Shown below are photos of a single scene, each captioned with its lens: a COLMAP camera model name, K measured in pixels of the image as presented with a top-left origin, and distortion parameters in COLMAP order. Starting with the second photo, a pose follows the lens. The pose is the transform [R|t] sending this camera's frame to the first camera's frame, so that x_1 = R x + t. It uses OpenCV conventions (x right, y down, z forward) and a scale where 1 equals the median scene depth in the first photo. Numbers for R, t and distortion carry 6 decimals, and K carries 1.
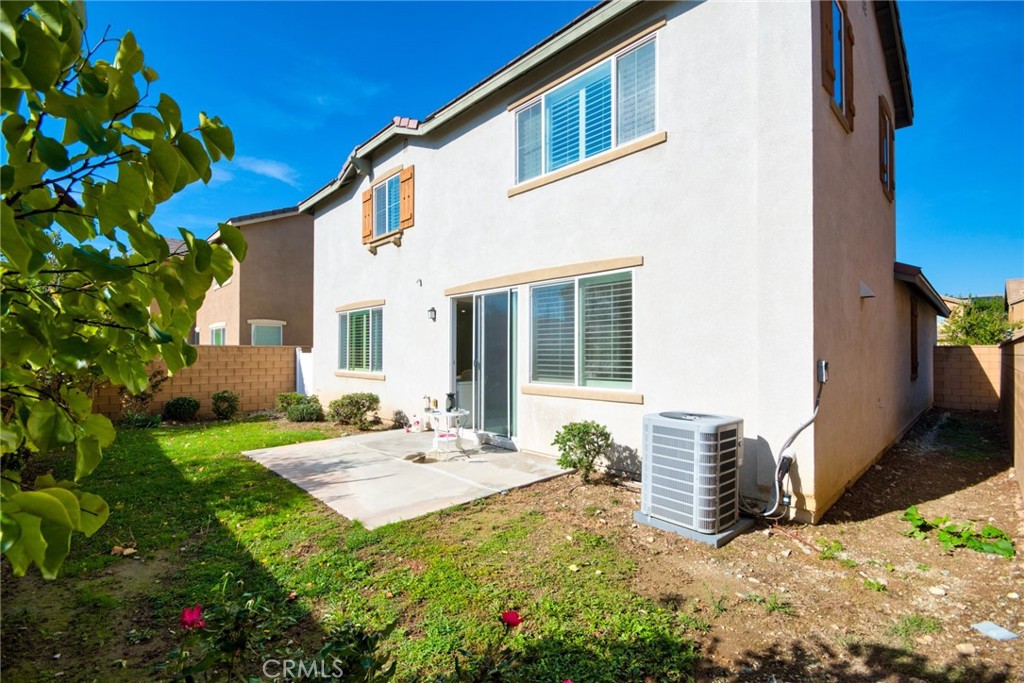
lens RADIAL K [[455.3, 0, 513.5], [0, 455.3, 344.7], [0, 0, 1]] dist [0.004163, -0.007087]
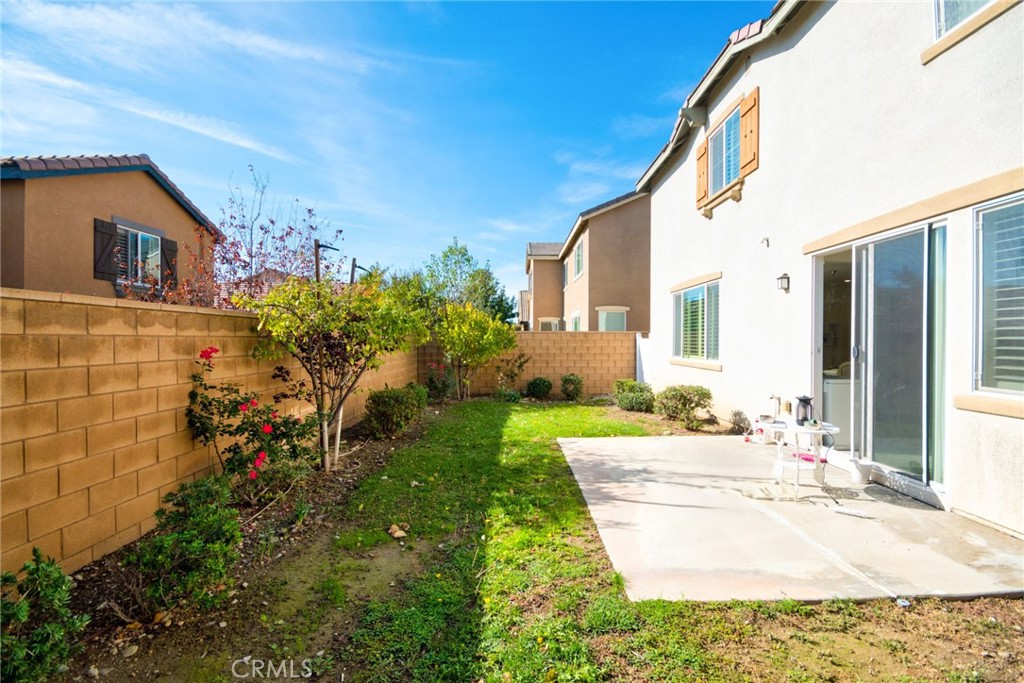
lens RADIAL K [[455.3, 0, 512.5], [0, 455.3, 343.2], [0, 0, 1]] dist [0.004163, -0.007087]
pose [[0.725616, 0.005672, -0.688077, 0.006095], [0.011620, 0.999722, 0.020495, 0.009210], [0.688002, -0.022867, 0.725348, 0.201112]]
